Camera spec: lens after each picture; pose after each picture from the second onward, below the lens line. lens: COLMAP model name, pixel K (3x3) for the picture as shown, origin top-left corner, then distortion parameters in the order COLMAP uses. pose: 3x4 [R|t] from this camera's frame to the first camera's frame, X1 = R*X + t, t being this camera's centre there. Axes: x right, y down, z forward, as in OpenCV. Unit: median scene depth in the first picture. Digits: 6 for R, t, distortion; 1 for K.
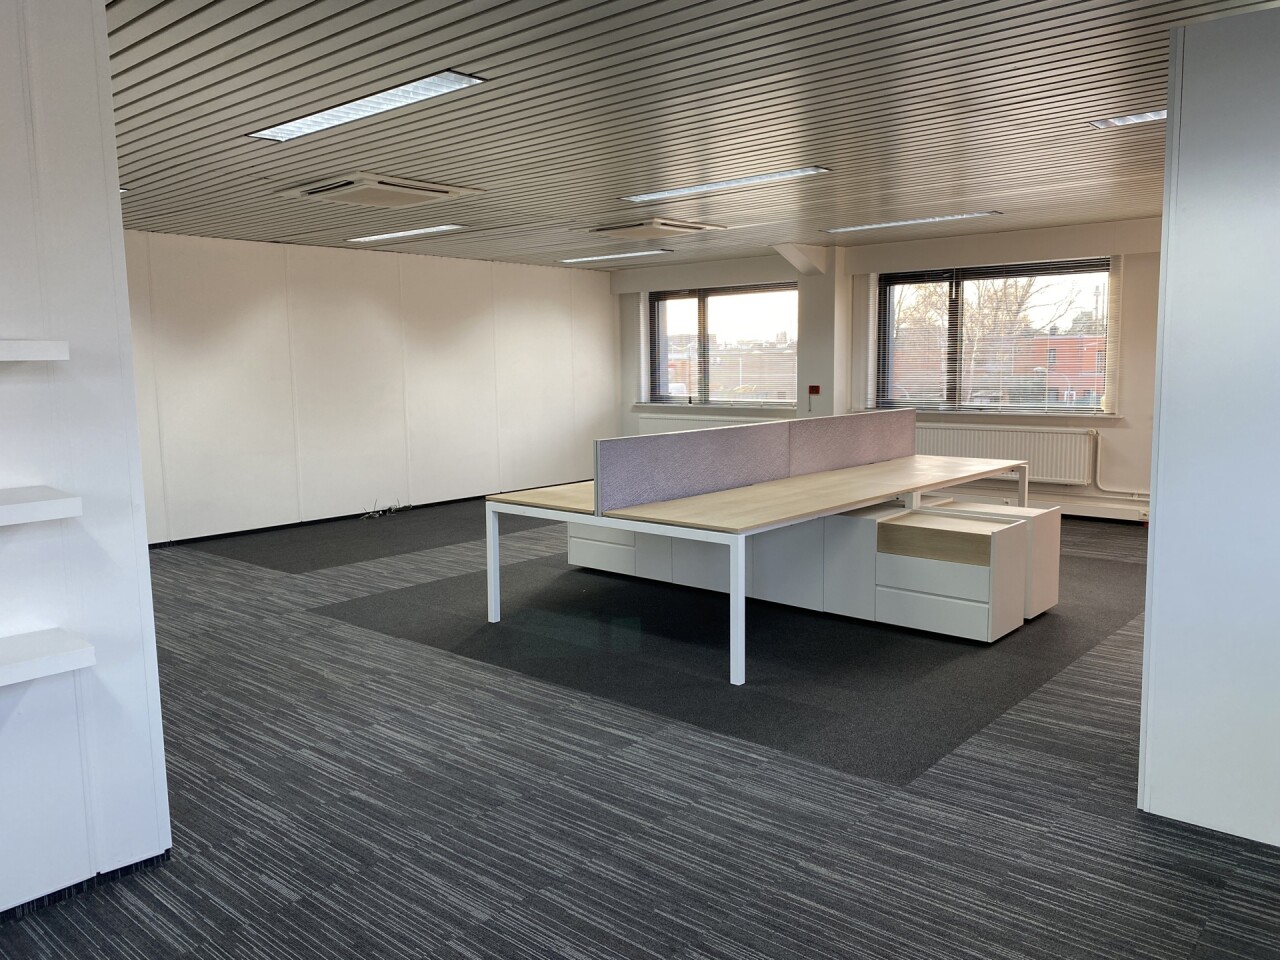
lens RADIAL K [[982.2, 0, 647.0], [0, 982.2, 473.5], [0, 0, 1]] dist [0.014678, -0.007894]
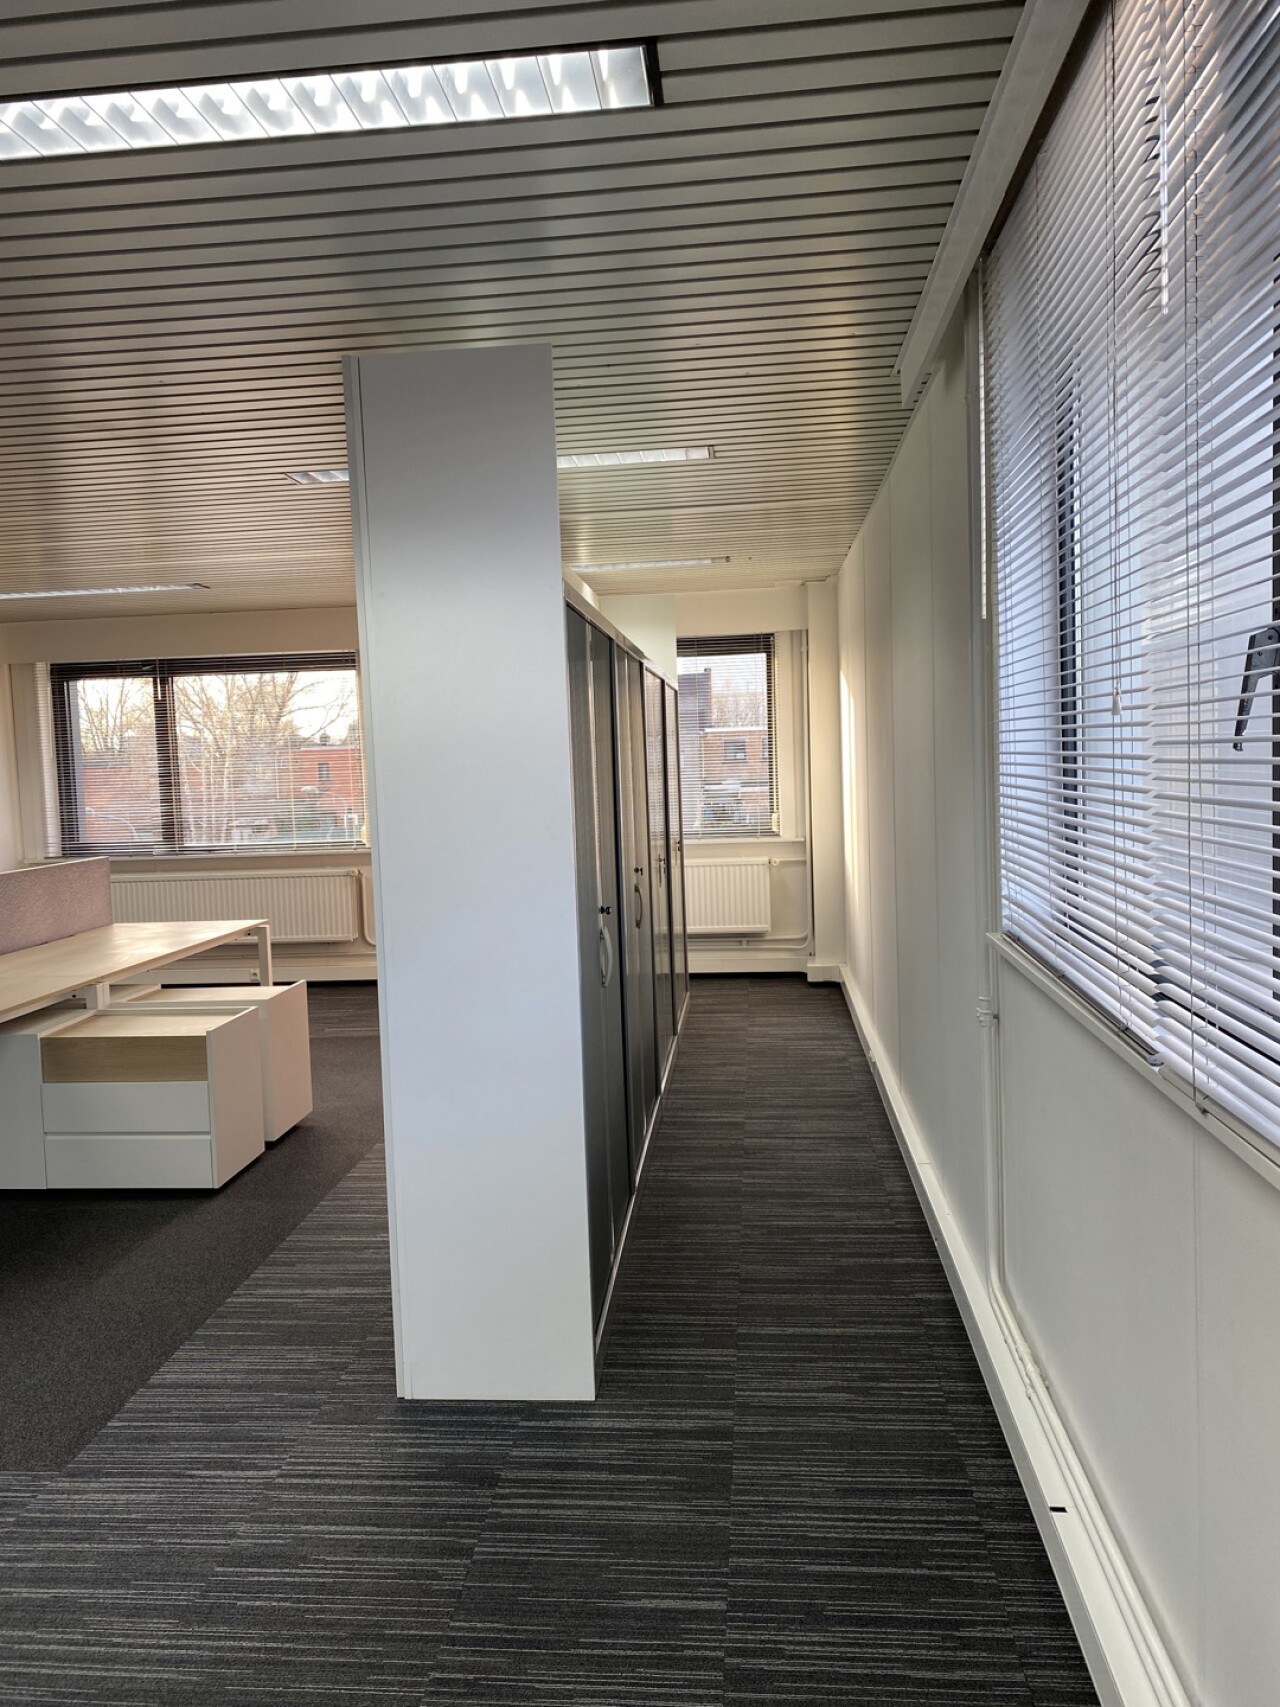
lens RADIAL K [[1309.9, 0, 640.0], [0, 1309.9, 853.5], [0, 0, 1]] dist [0.014678, -0.007894]
pose [[0.811444, -0.059277, 0.581416, 0.069964], [0.092922, 0.995274, -0.028213, -0.013515], [-0.576996, 0.076919, 0.813117, 0.049334]]
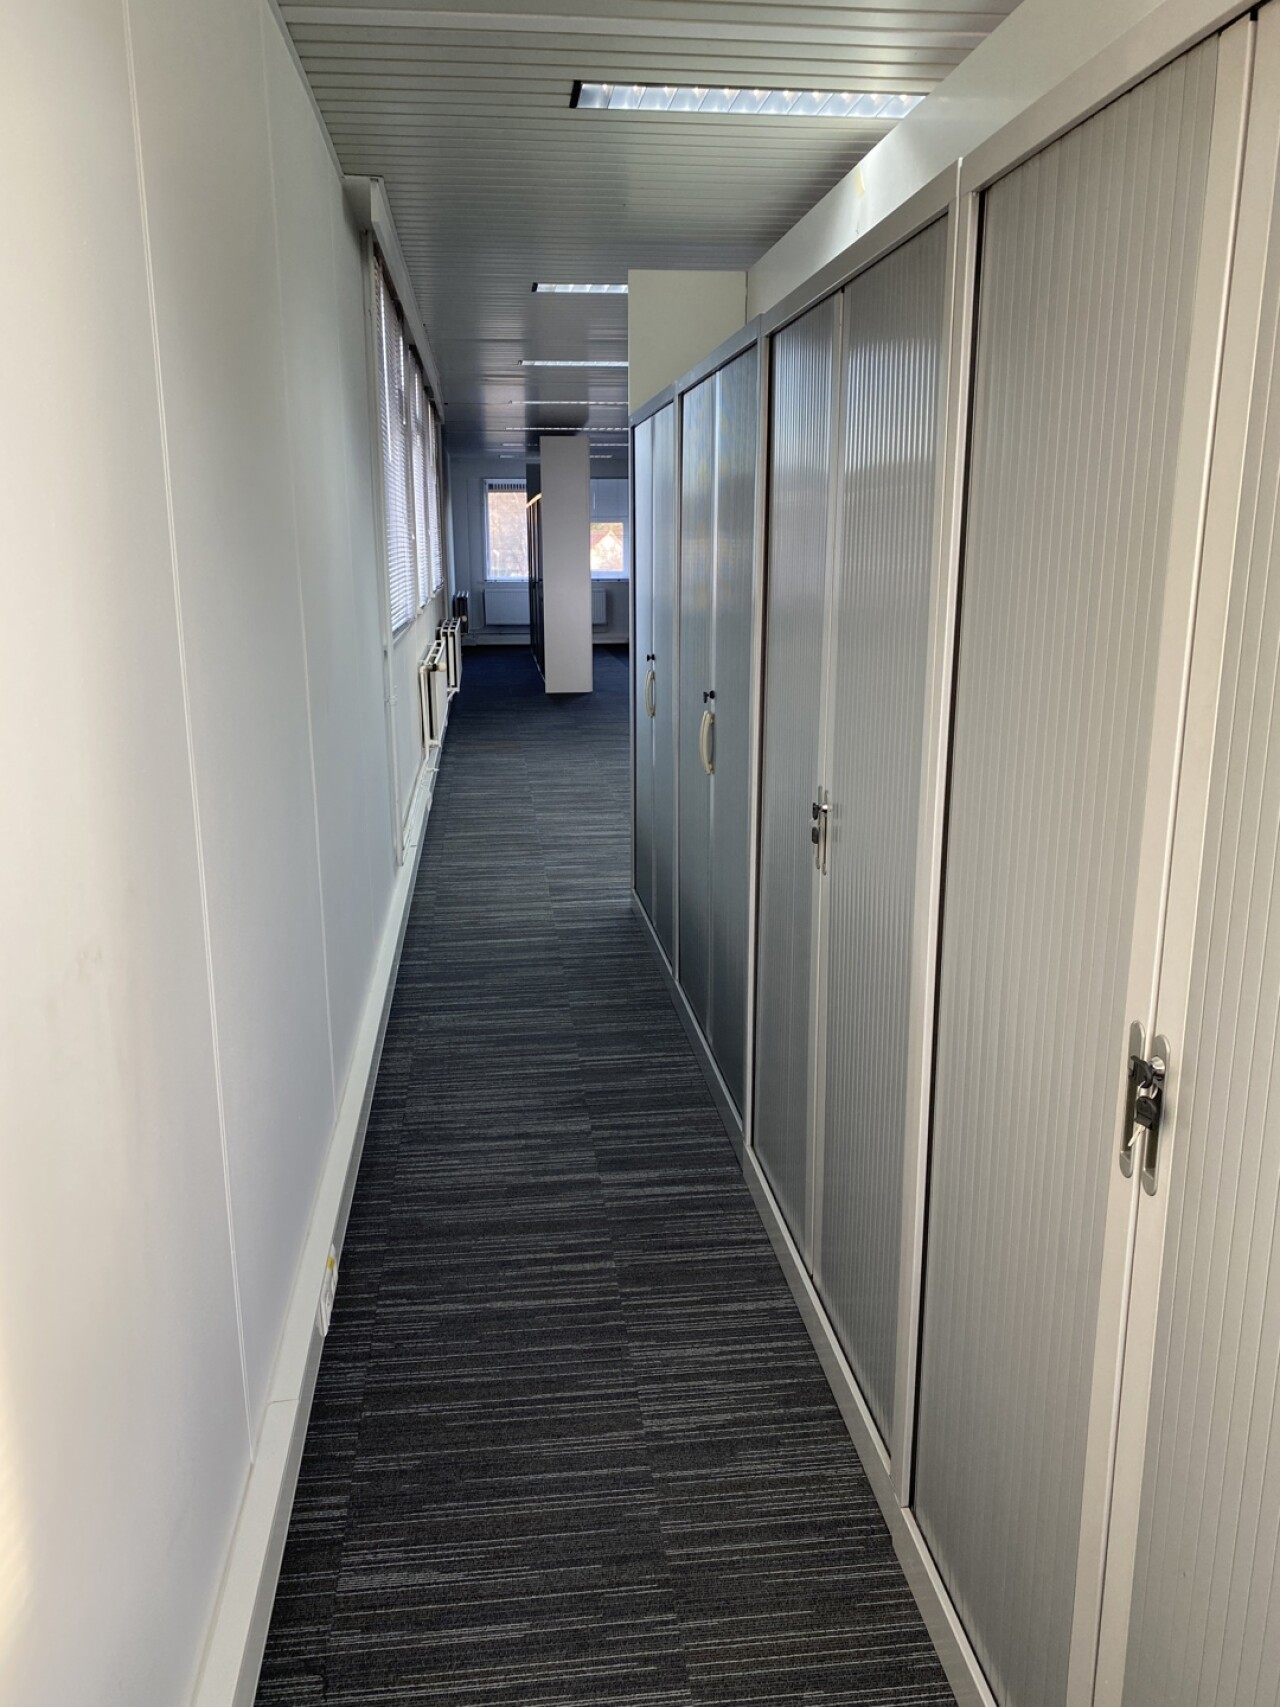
lens RADIAL K [[1309.9, 0, 640.0], [0, 1309.9, 853.5], [0, 0, 1]] dist [0.014678, -0.007894]
pose [[-0.677623, 0.190481, -0.710313, 1.150933], [-0.074954, 0.942955, 0.324372, -0.171214], [0.731580, 0.273042, -0.624691, 1.249809]]
